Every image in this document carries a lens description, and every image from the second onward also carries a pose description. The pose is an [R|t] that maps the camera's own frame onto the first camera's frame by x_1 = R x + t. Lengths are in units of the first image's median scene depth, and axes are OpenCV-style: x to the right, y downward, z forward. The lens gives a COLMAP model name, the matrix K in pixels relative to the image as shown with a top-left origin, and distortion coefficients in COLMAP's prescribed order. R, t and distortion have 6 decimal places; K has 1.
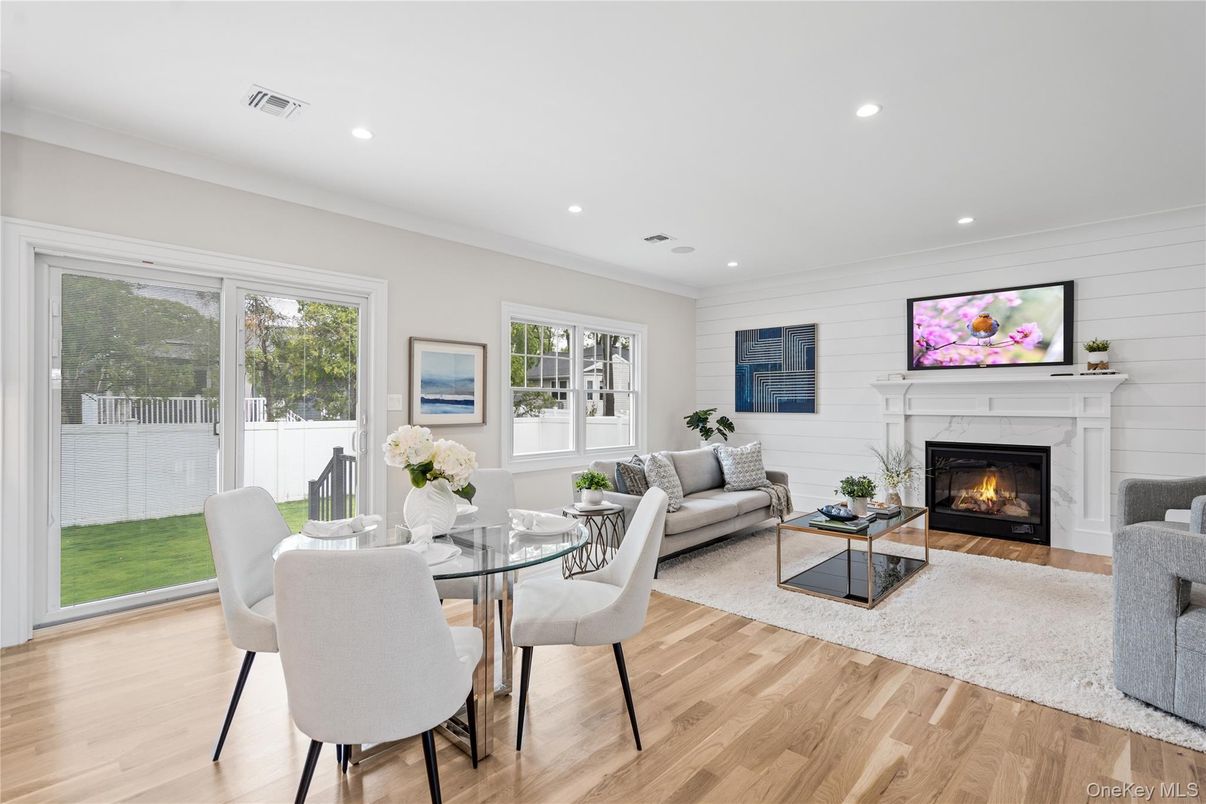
lens RADIAL K [[558.1, 0, 603.0], [0, 558.1, 402.0], [0, 0, 1]] dist [-0.001745, -0.000169]
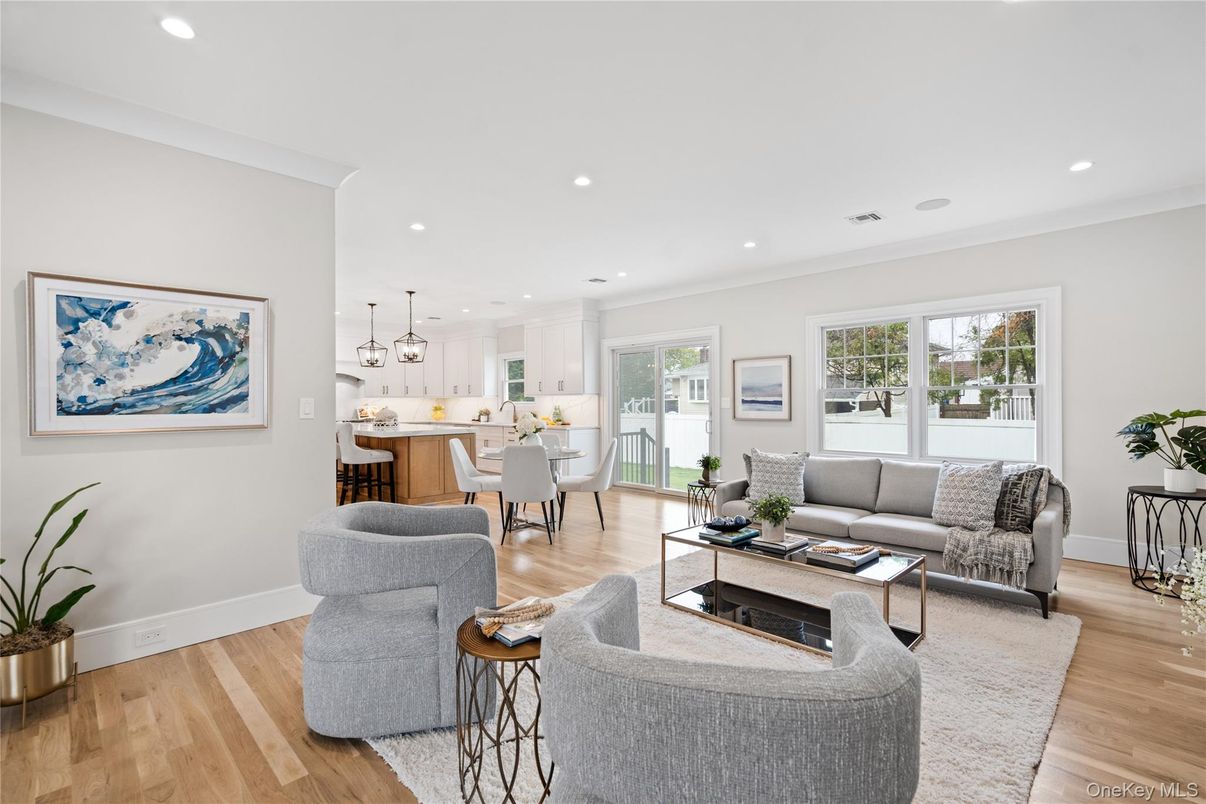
lens RADIAL K [[558.1, 0, 603.0], [0, 558.1, 402.0], [0, 0, 1]] dist [-0.001745, -0.000169]
pose [[-0.051635, -0.002409, -0.998663, 1.057326], [0.005918, 0.999979, -0.002718, 0.000514], [0.998648, -0.006051, -0.051620, 0.661212]]
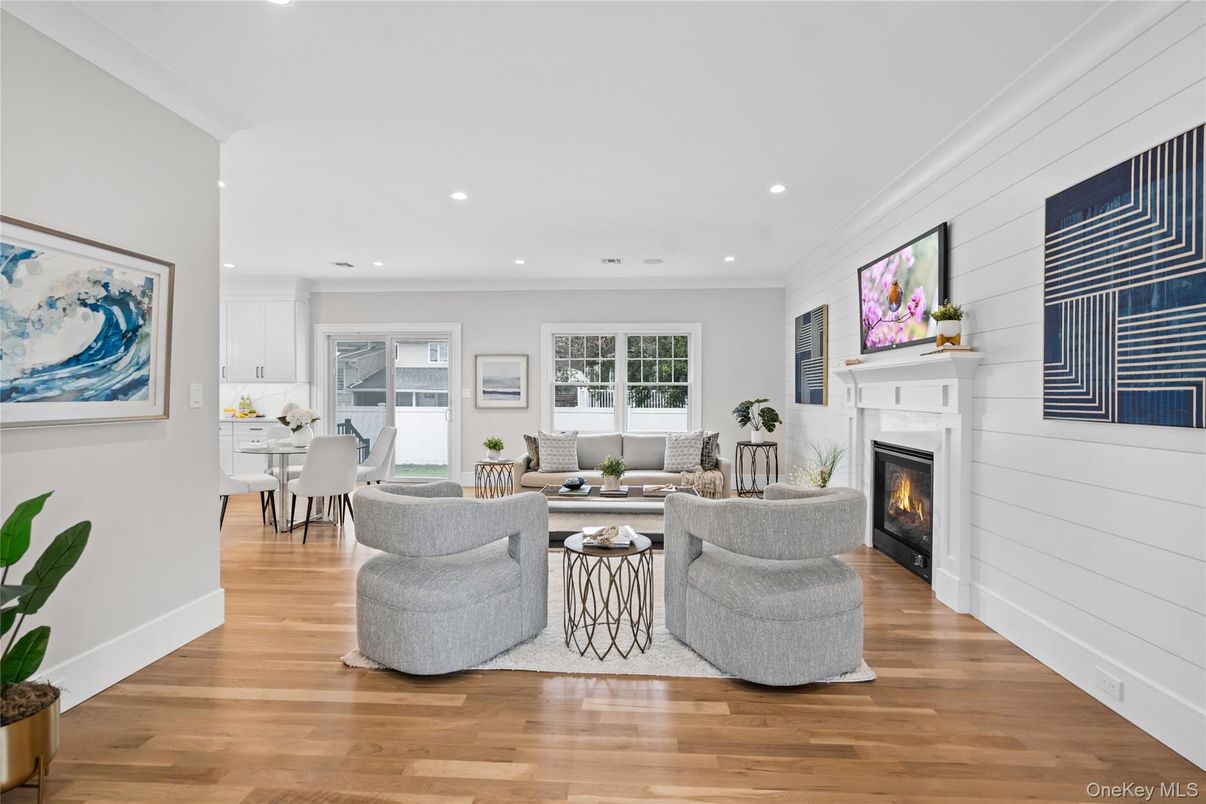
lens RADIAL K [[572.6, 0, 609.6], [0, 572.6, 400.9], [0, 0, 1]] dist [0.001267, 0.000365]
pose [[0.636549, 0.010004, -0.771171, 1.132598], [-0.001081, 0.999926, 0.012079, 0.002320], [0.771235, -0.006856, 0.636513, 0.193011]]
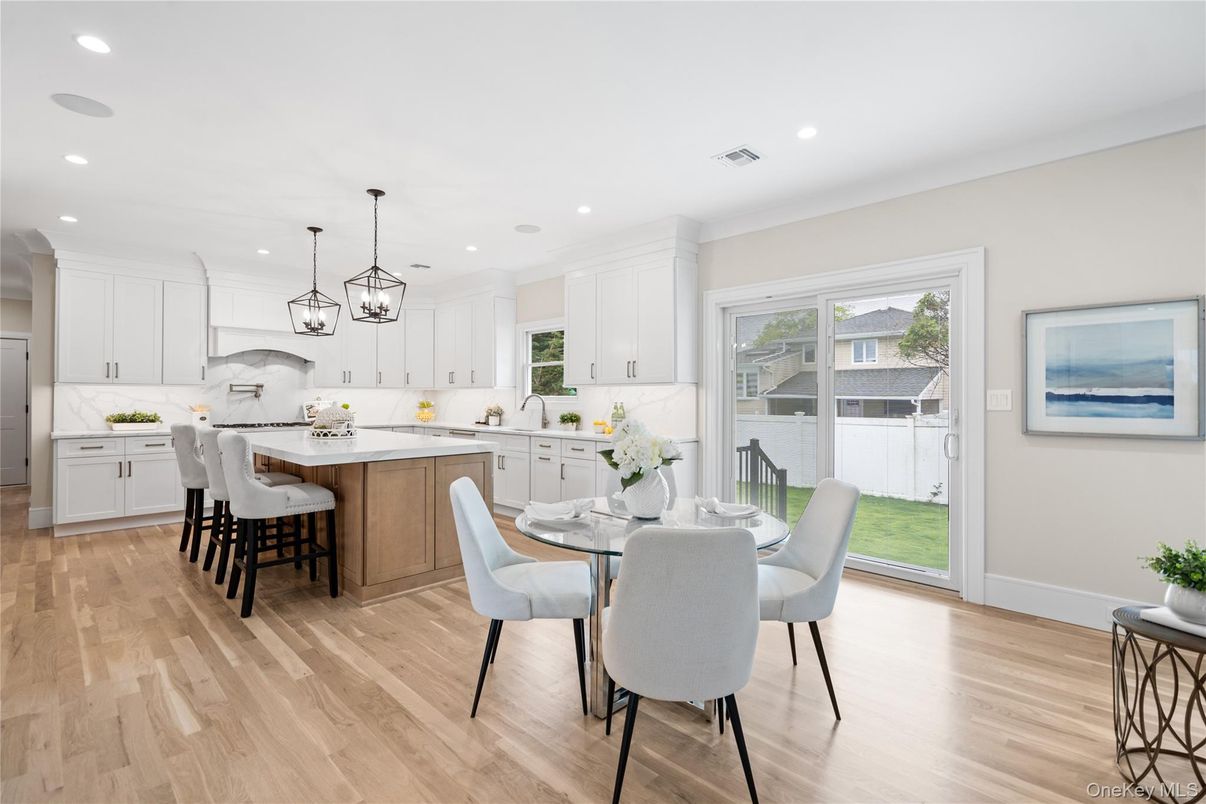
lens RADIAL K [[545.5, 0, 596.1], [0, 545.5, 396.8], [0, 0, 1]] dist [-0.000969, -0.000073]
pose [[-0.038329, -0.006215, -0.999246, 0.361408], [-0.001605, 0.999980, -0.006158, 0.001895], [0.999264, 0.001368, -0.038339, 0.419532]]
